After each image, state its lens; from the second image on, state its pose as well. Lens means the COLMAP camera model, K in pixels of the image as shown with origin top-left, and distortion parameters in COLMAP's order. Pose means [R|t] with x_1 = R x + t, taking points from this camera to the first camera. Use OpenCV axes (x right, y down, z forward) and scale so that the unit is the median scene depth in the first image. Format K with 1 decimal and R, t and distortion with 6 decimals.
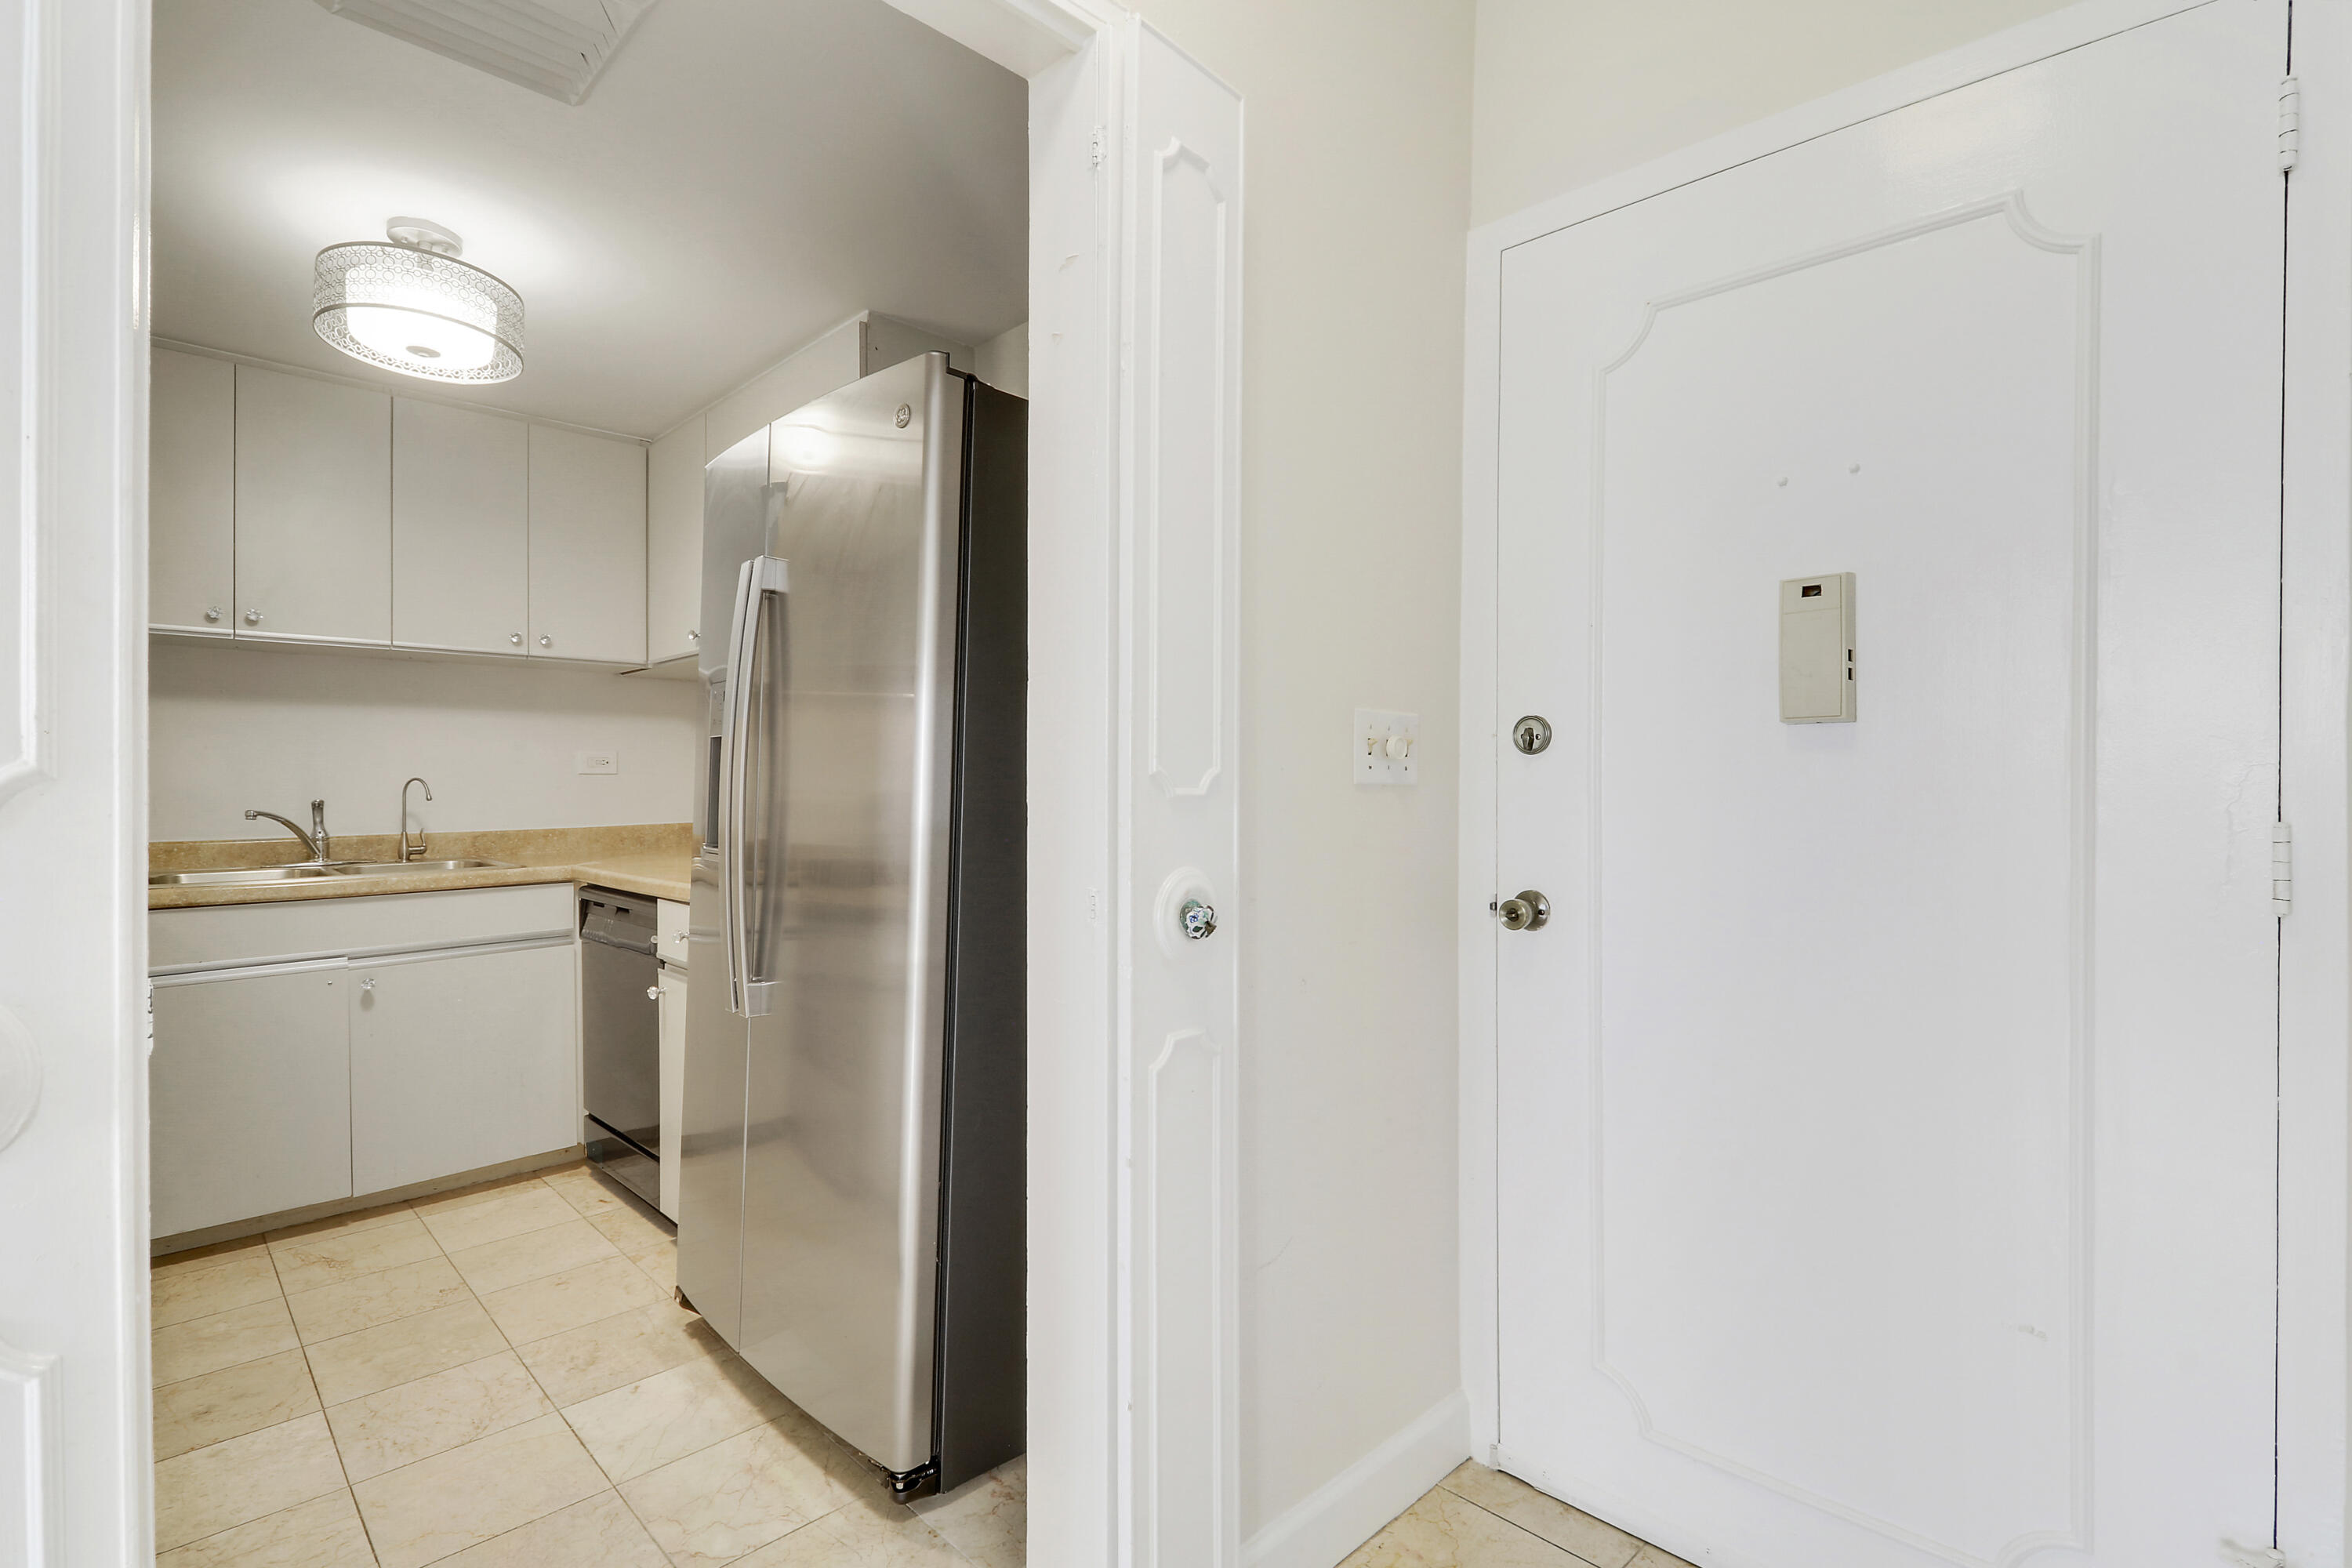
lens RADIAL K [[1117.2, 0, 1182.3], [0, 1117.2, 742.2], [0, 0, 1]] dist [-0.000476, -0.008839]
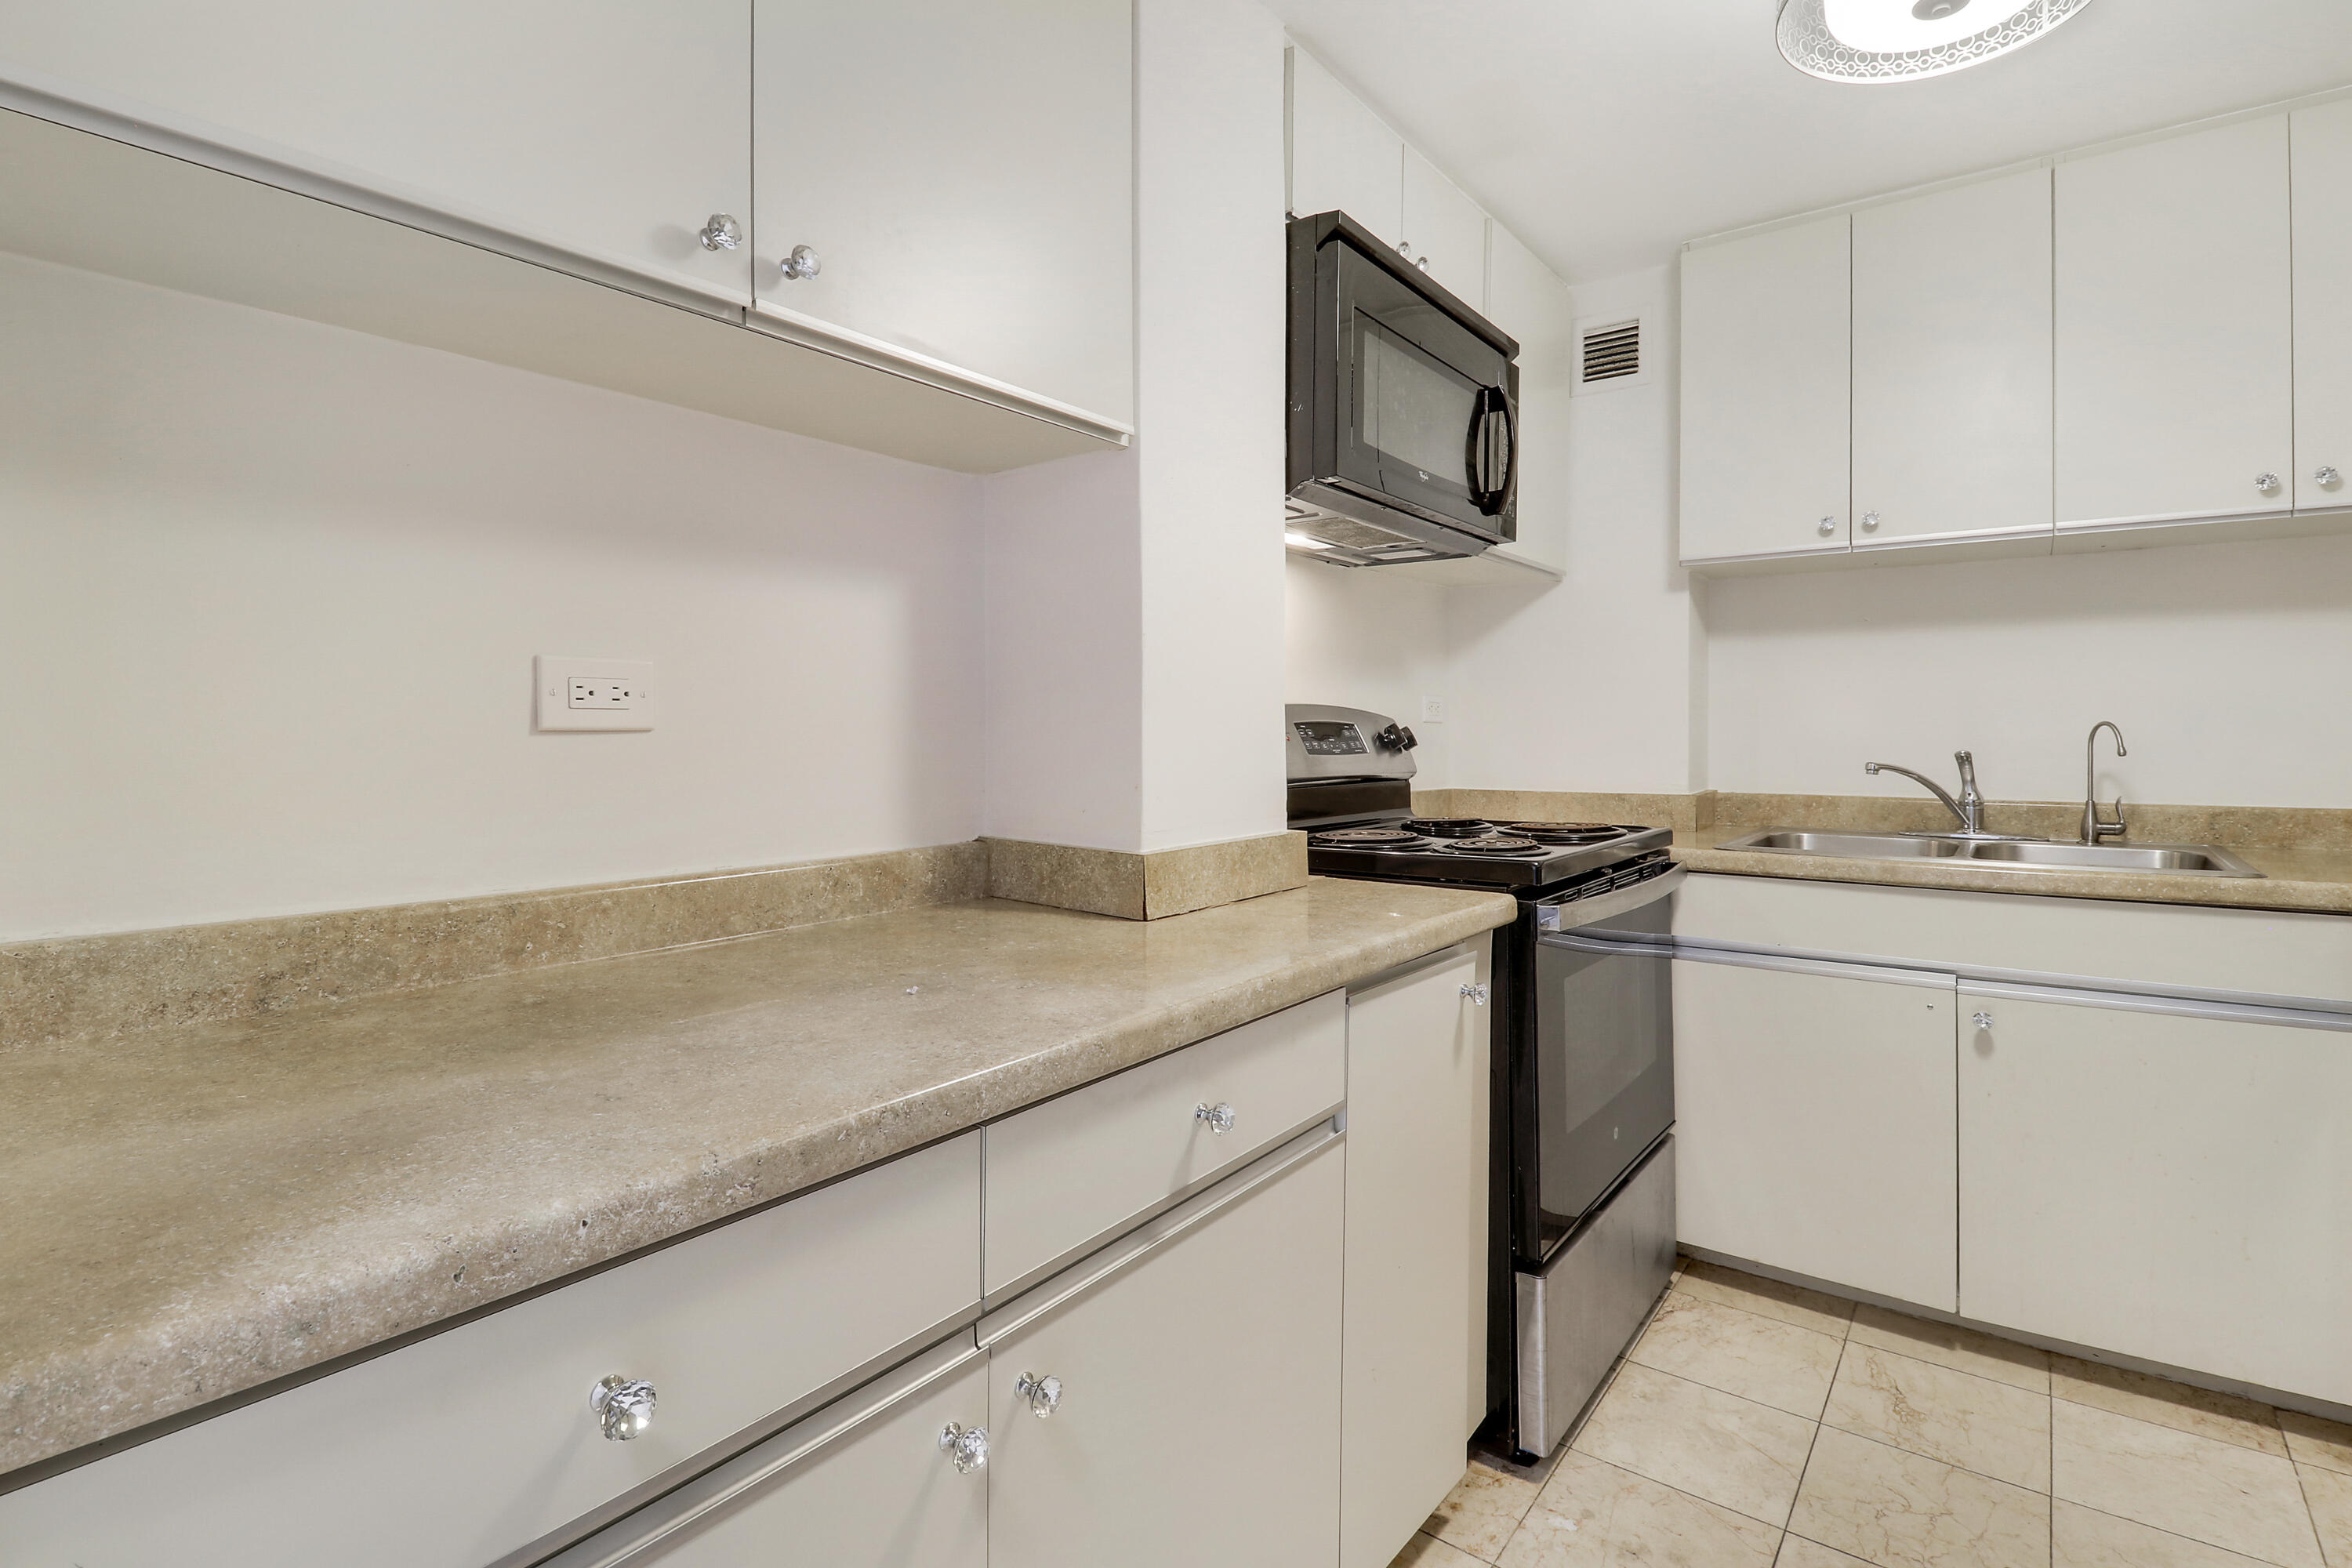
lens RADIAL K [[1117.2, 0, 1182.3], [0, 1117.2, 742.2], [0, 0, 1]] dist [-0.000476, -0.008839]
pose [[0.138354, 0.013159, -0.990295, -0.104064], [0.034412, 0.999244, 0.018085, 0.013631], [0.989785, -0.036580, 0.137797, 0.370325]]
